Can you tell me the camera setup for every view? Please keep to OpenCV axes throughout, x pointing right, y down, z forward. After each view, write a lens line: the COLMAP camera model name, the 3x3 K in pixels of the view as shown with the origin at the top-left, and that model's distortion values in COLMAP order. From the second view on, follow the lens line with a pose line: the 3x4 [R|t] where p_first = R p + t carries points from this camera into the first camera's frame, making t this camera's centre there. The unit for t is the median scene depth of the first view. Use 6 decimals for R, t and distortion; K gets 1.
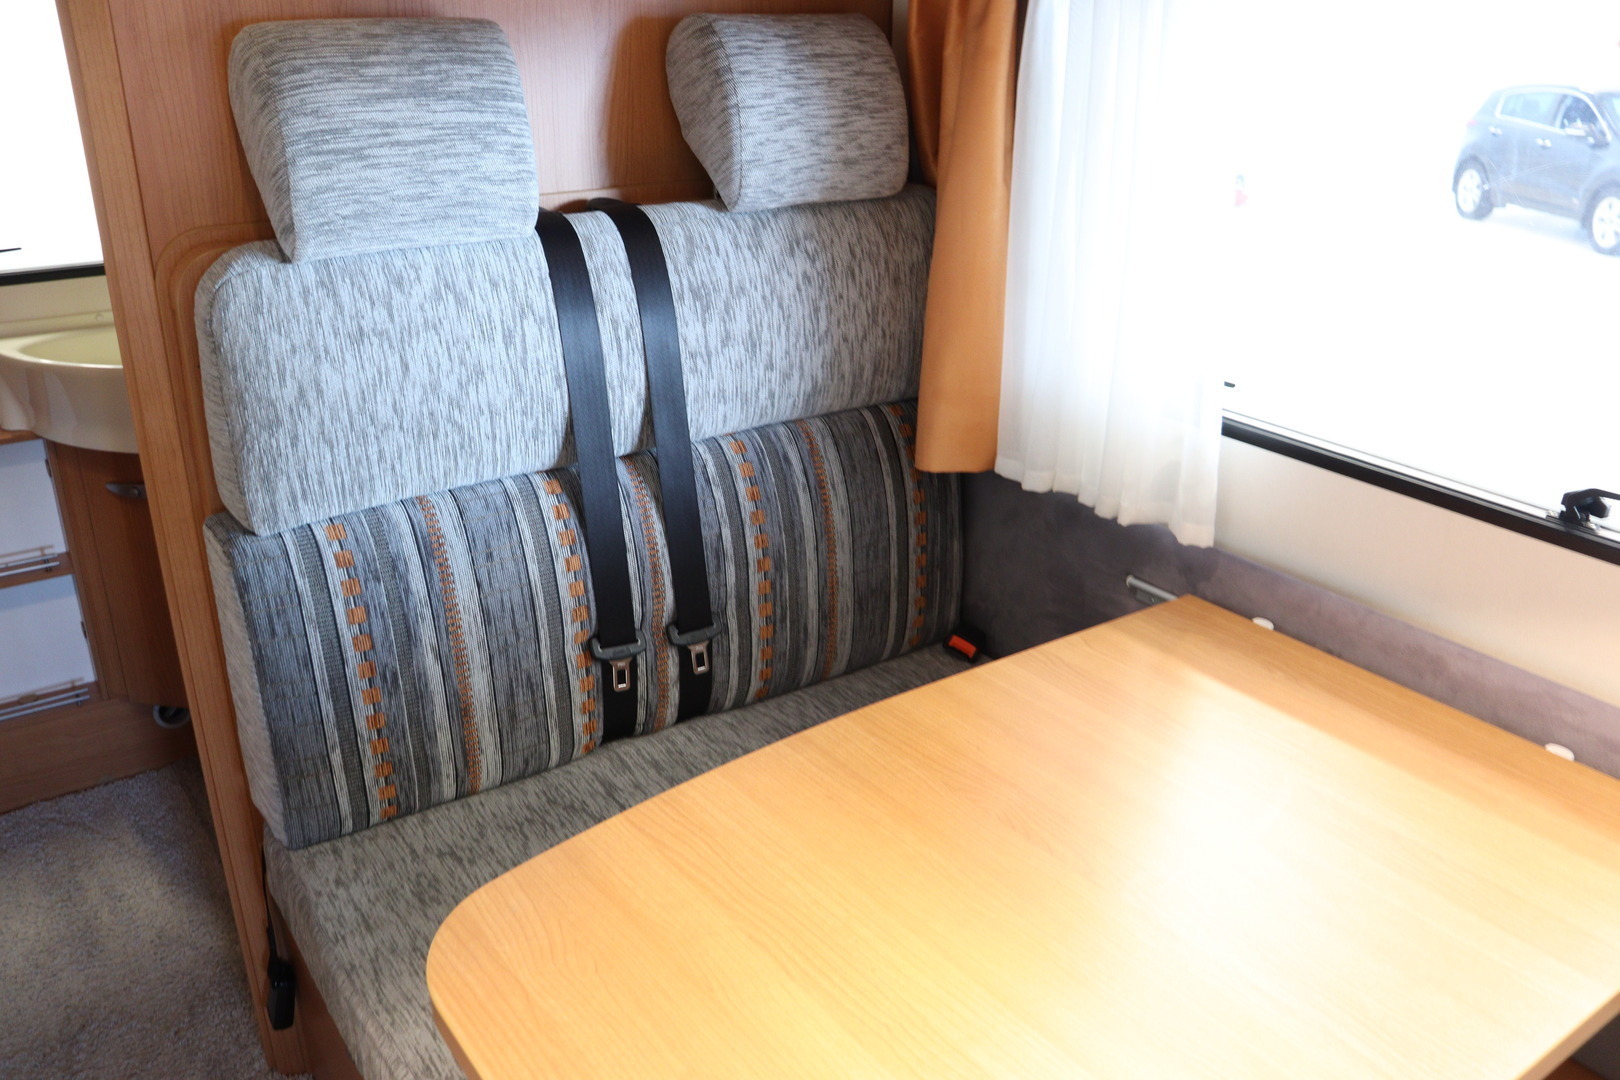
lens RADIAL K [[1340.2, 0, 810.0], [0, 1340.2, 540.0], [0, 0, 1]] dist [-0.184957, 0.180029]
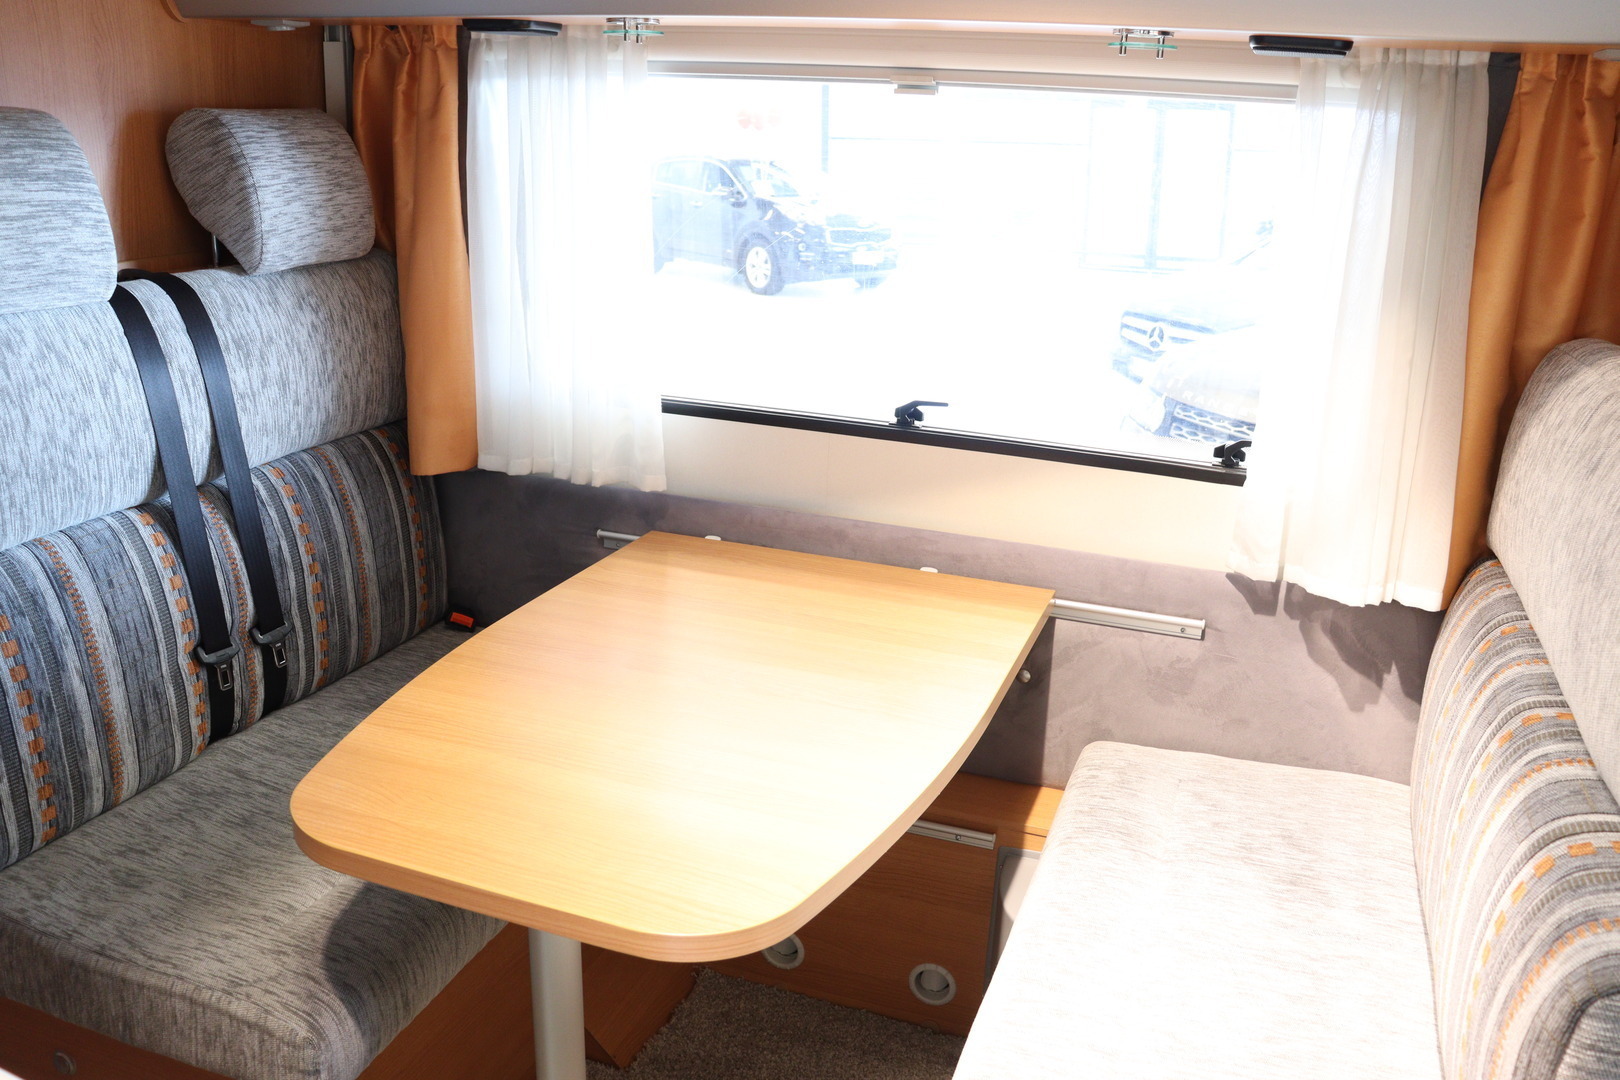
lens RADIAL K [[1340.2, 0, 810.0], [0, 1340.2, 540.0], [0, 0, 1]] dist [-0.184957, 0.180029]
pose [[0.825752, -0.154756, 0.542388, -0.319761], [0.185738, 0.982596, -0.002415, 0.084032], [-0.532575, 0.102736, 0.840125, -0.226057]]
